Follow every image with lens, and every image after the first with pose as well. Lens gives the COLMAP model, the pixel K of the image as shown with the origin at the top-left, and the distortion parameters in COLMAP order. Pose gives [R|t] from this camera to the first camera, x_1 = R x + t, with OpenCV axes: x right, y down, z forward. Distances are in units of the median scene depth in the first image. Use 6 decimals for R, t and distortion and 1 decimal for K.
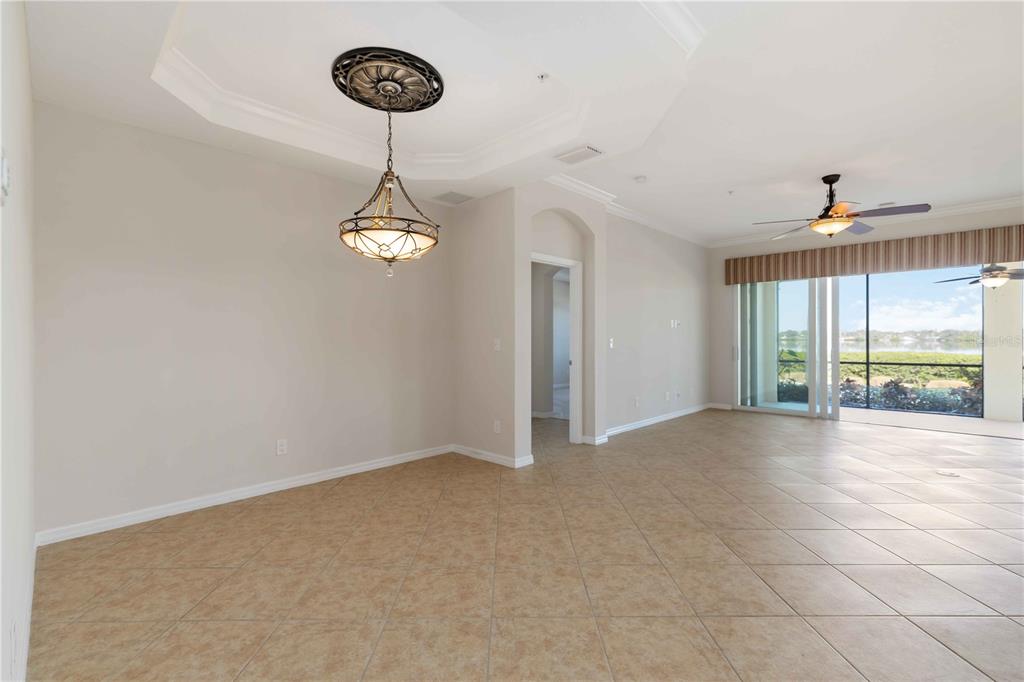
lens RADIAL K [[453.9, 0, 512.6], [0, 453.9, 336.0], [0, 0, 1]] dist [-0.000139, 0.000134]
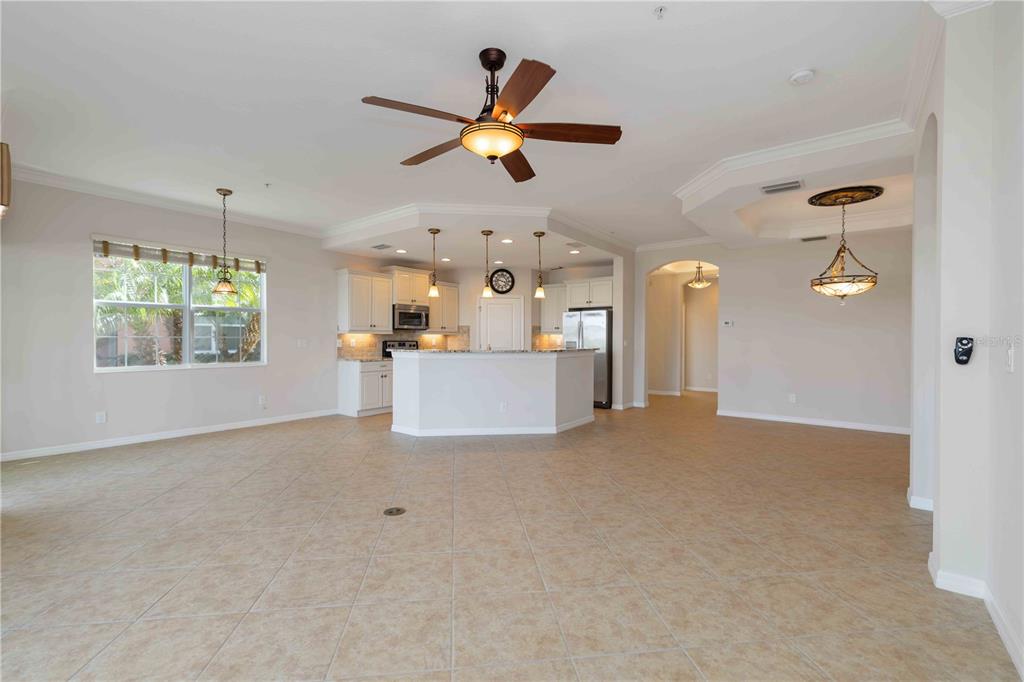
lens RADIAL K [[447.7, 0, 509.2], [0, 447.7, 341.5], [0, 0, 1]] dist [-0.000243, -0.000114]
pose [[-0.993438, -0.001819, -0.114356, 0.712771], [-0.002204, 0.999992, 0.003242, 0.004716], [0.114349, 0.003473, -0.993435, 1.499576]]
